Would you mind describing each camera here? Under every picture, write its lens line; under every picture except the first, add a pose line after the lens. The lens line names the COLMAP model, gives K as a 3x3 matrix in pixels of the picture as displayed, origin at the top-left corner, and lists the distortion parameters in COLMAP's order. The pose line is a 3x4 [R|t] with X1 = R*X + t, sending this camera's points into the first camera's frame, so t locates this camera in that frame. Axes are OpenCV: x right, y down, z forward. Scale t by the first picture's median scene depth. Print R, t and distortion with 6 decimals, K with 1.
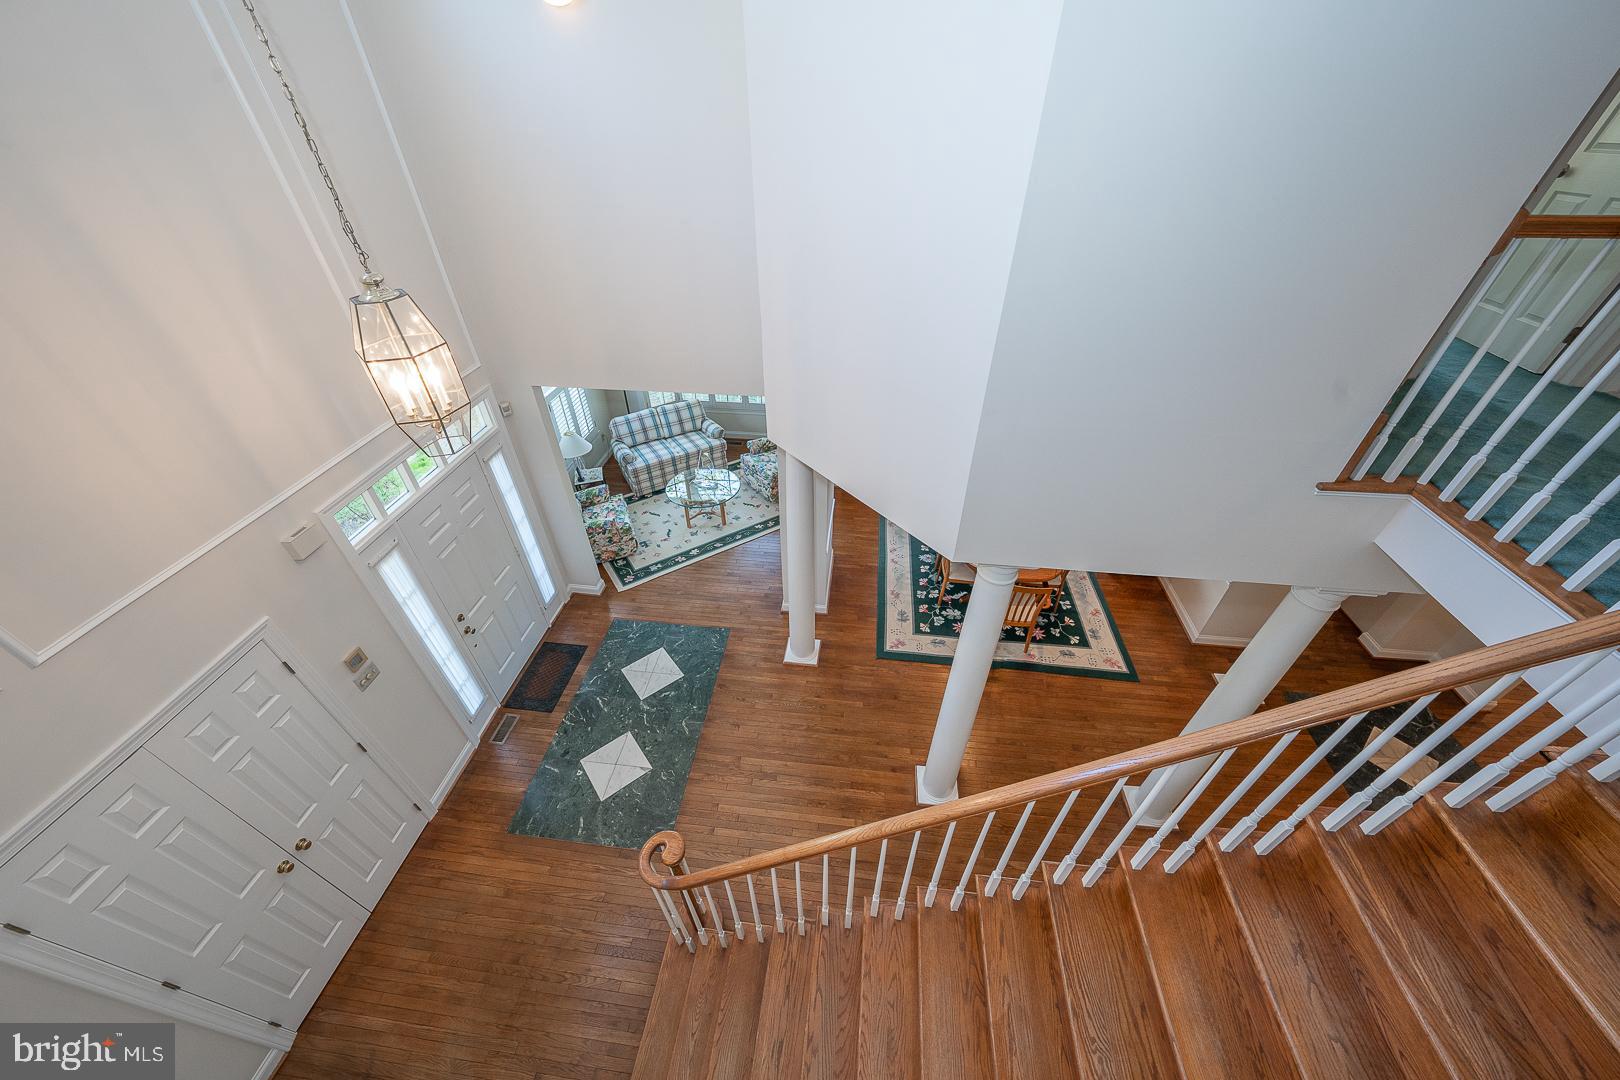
lens RADIAL K [[558.3, 0, 809.2], [0, 558.3, 538.5], [0, 0, 1]] dist [-0.025265, 0.005202]
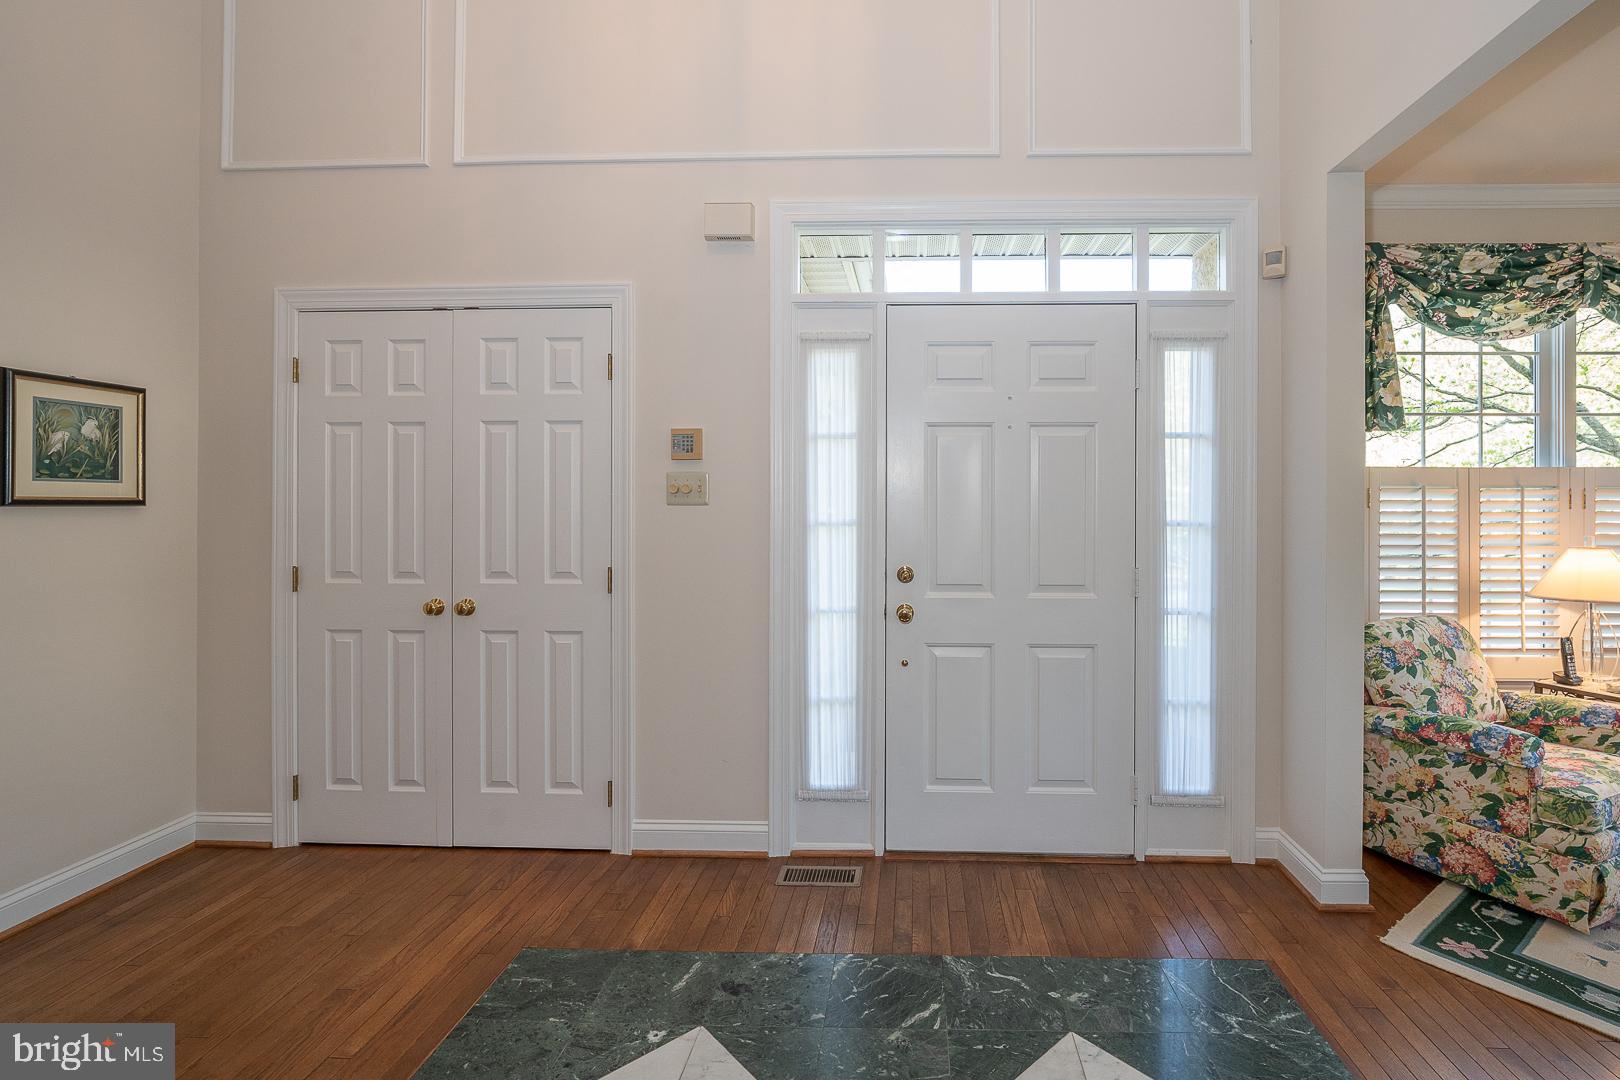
lens RADIAL K [[750.5, 0, 885.5], [0, 750.5, 507.7], [0, 0, 1]] dist [-0.011448, 0.001927]
pose [[0.075296, 0.001478, -0.997160, 0.004479], [-0.626196, 0.778300, -0.046131, 0.107598], [0.776022, 0.627891, 0.059528, 0.708282]]
